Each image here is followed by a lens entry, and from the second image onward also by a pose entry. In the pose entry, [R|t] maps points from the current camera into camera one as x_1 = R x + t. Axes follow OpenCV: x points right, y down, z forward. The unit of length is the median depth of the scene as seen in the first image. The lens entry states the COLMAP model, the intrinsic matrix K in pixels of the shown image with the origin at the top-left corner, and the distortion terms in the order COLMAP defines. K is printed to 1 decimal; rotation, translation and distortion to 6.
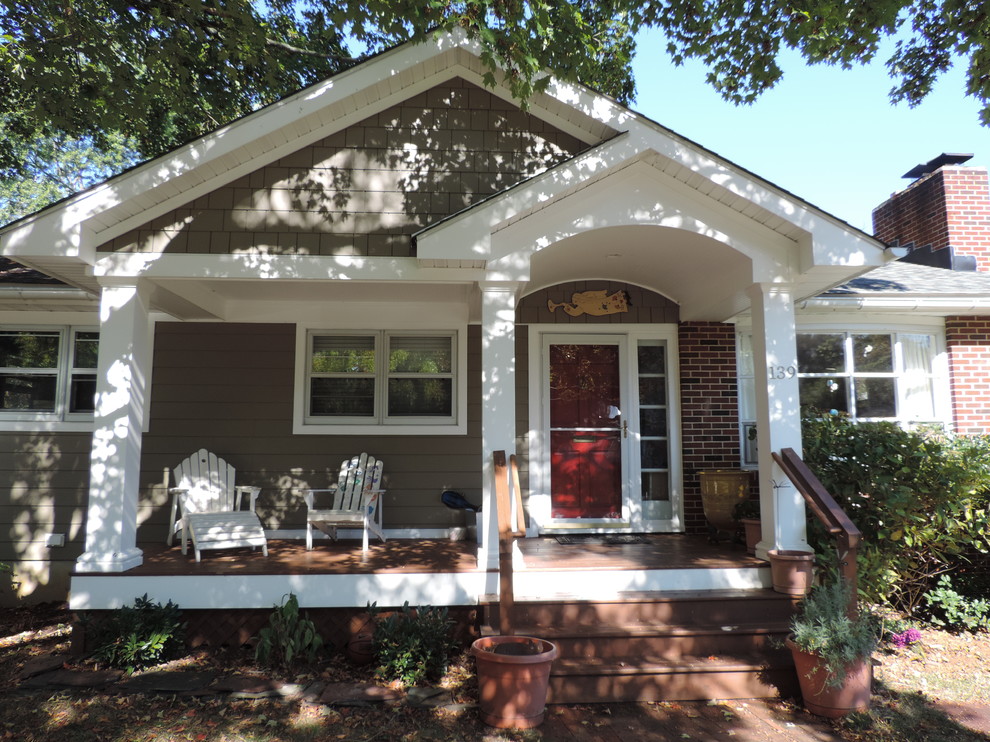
lens RADIAL K [[693.2, 0, 495.0], [0, 693.2, 371.0], [0, 0, 1]] dist [-0.021080, -0.001320]
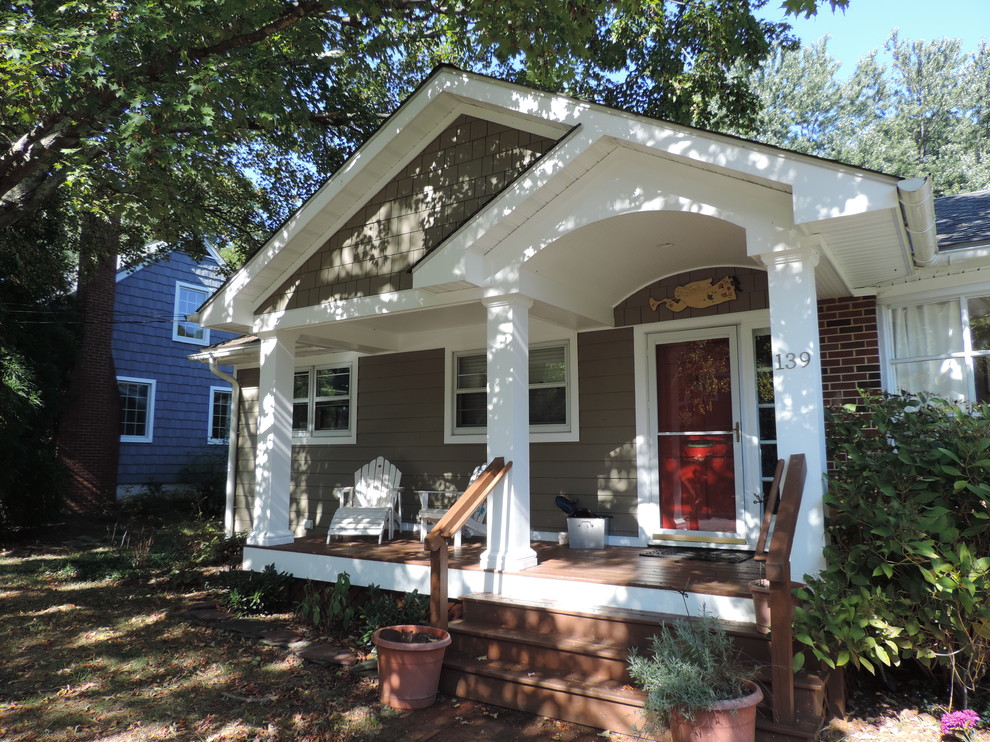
lens RADIAL K [[698.1, 0, 511.6], [0, 698.1, 369.1], [0, 0, 1]] dist [-0.036996, 0.000134]
pose [[0.811282, -0.075391, -0.579774, 0.628680], [0.069950, 0.997044, -0.031769, 0.015504], [0.580456, -0.014782, 0.814157, 0.149561]]
